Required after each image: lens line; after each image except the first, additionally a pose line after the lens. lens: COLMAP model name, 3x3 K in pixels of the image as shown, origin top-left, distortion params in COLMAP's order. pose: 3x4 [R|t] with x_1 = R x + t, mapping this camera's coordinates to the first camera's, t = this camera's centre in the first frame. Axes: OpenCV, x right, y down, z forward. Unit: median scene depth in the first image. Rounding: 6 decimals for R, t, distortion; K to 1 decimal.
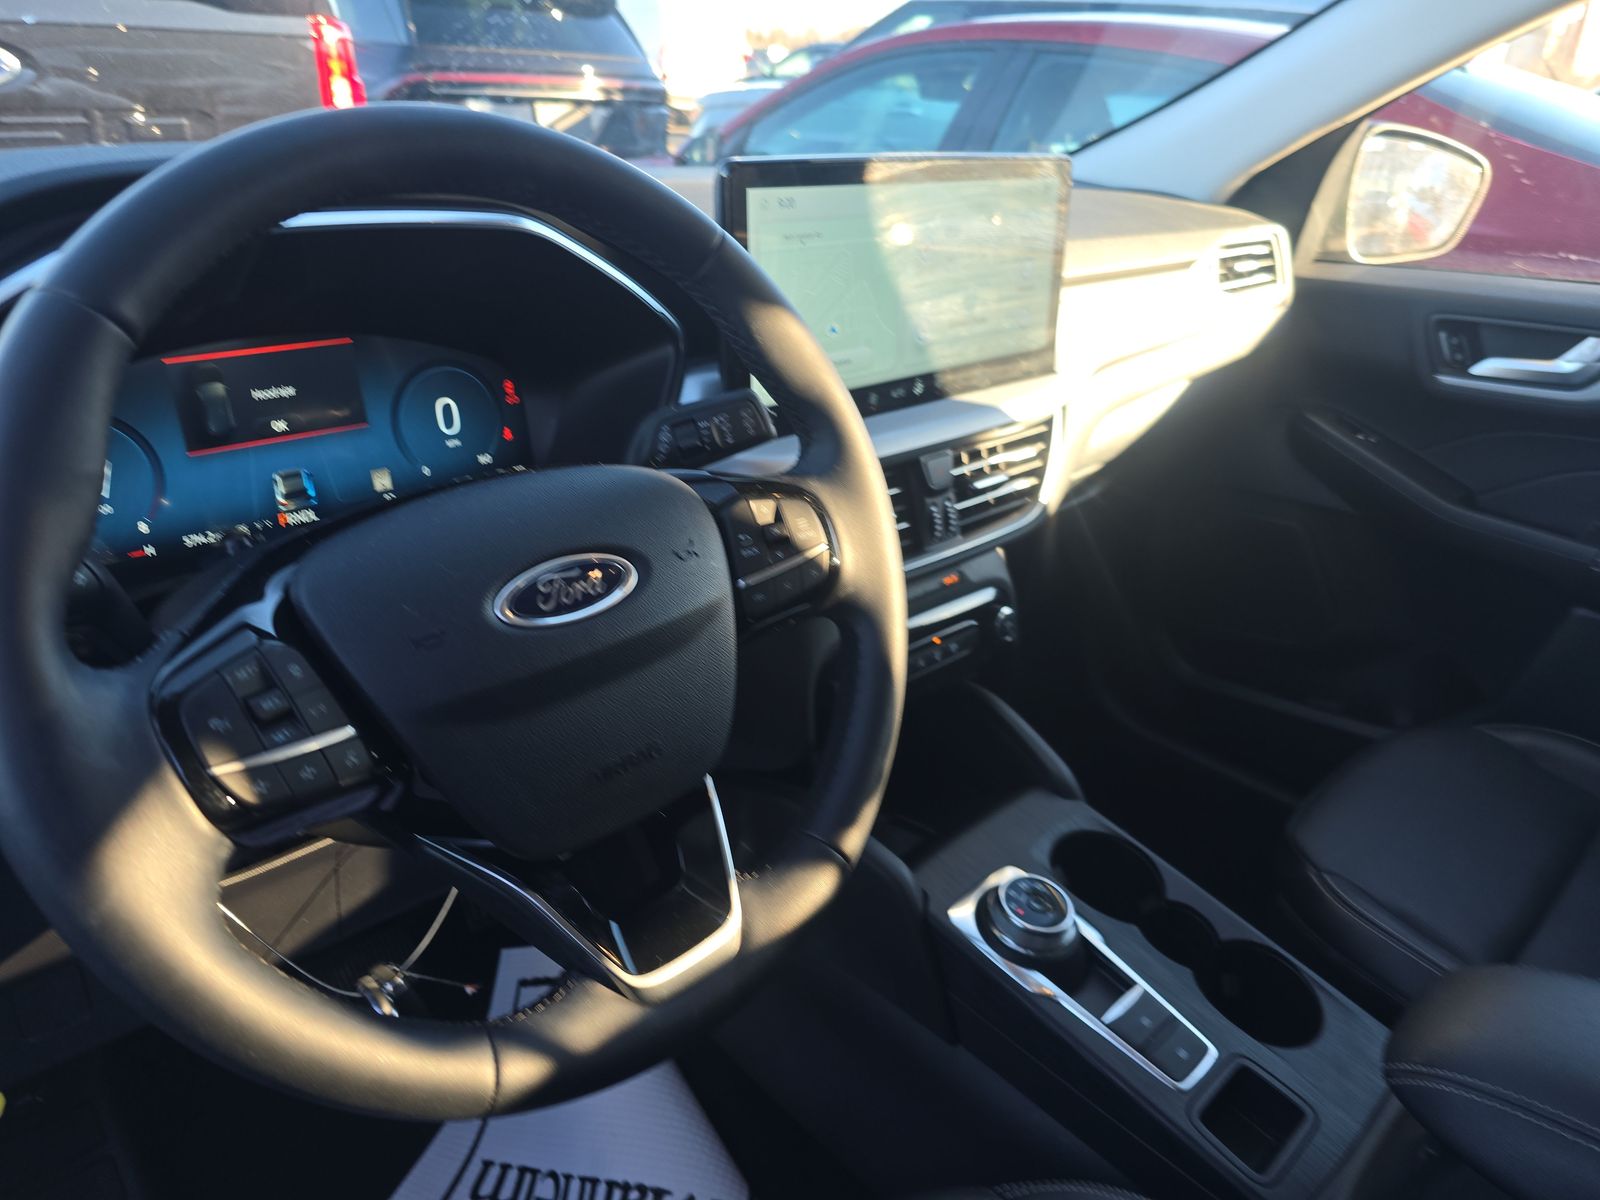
lens RADIAL K [[1079.5, 0, 800.0], [0, 1079.5, 600.0], [0, 0, 1]] dist [0.062223, -0.075874]
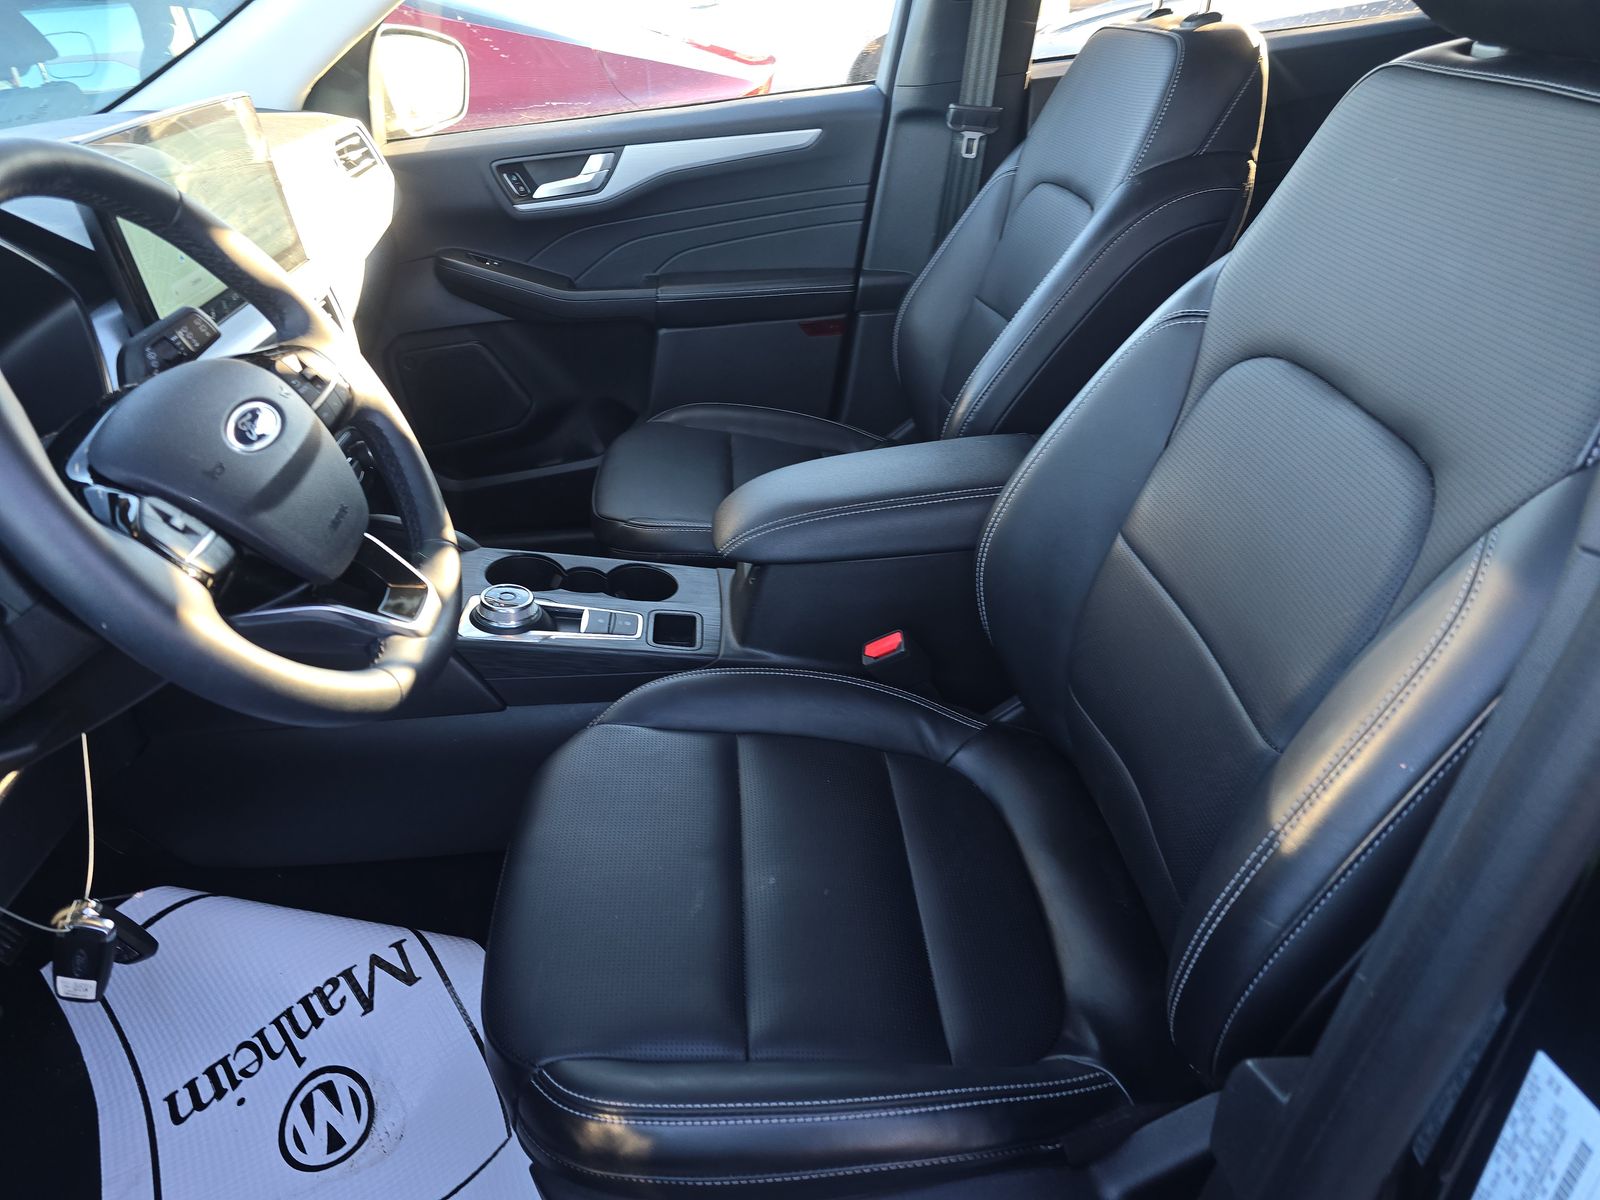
lens RADIAL K [[1079.5, 0, 800.0], [0, 1079.5, 600.0], [0, 0, 1]] dist [0.062223, -0.075874]
pose [[0.635969, -0.455738, 0.622773, -0.529156], [0.398635, 0.885000, 0.240551, 0.096593], [-0.660783, 0.095277, 0.744506, -0.437191]]
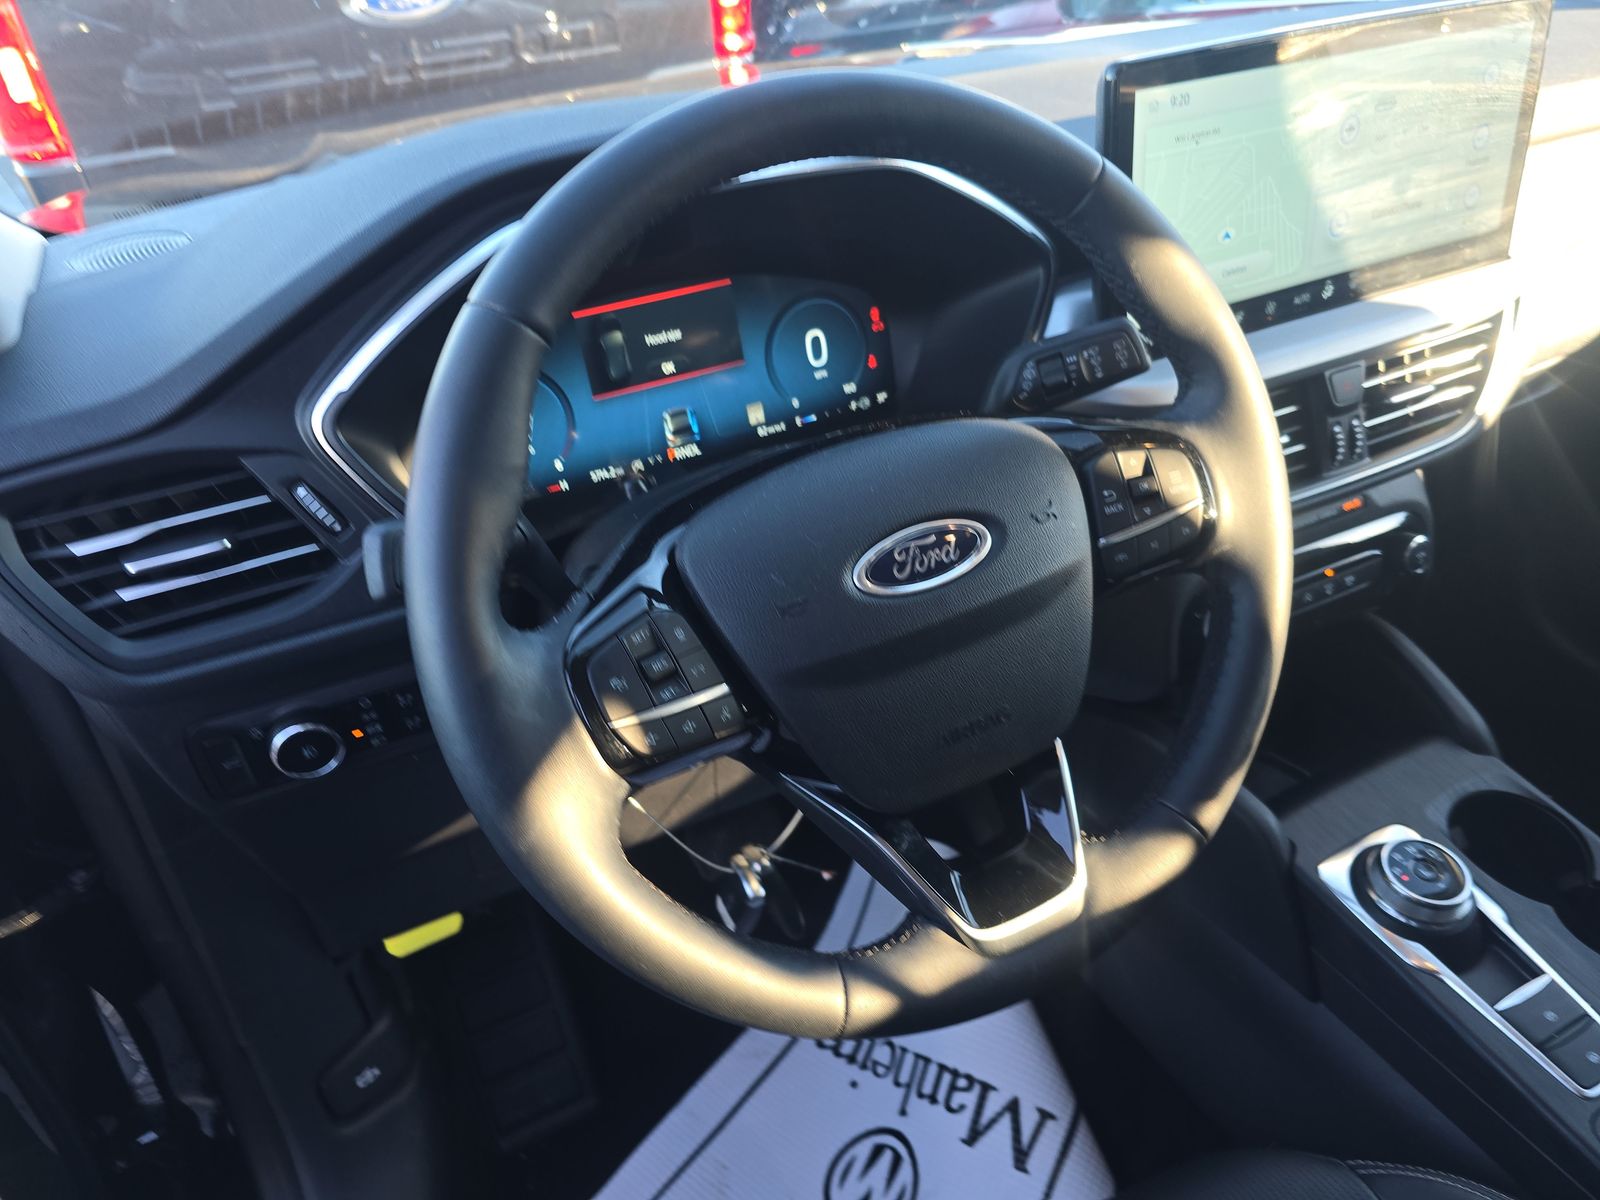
lens RADIAL K [[1085.4, 0, 800.0], [0, 1085.4, 600.0], [0, 0, 1]] dist [0.051163, -0.074481]
pose [[0.946549, 0.057610, -0.317373, 0.000764], [-0.018559, 0.992018, 0.124721, -0.060583], [0.322025, -0.112165, 0.940063, 0.003589]]
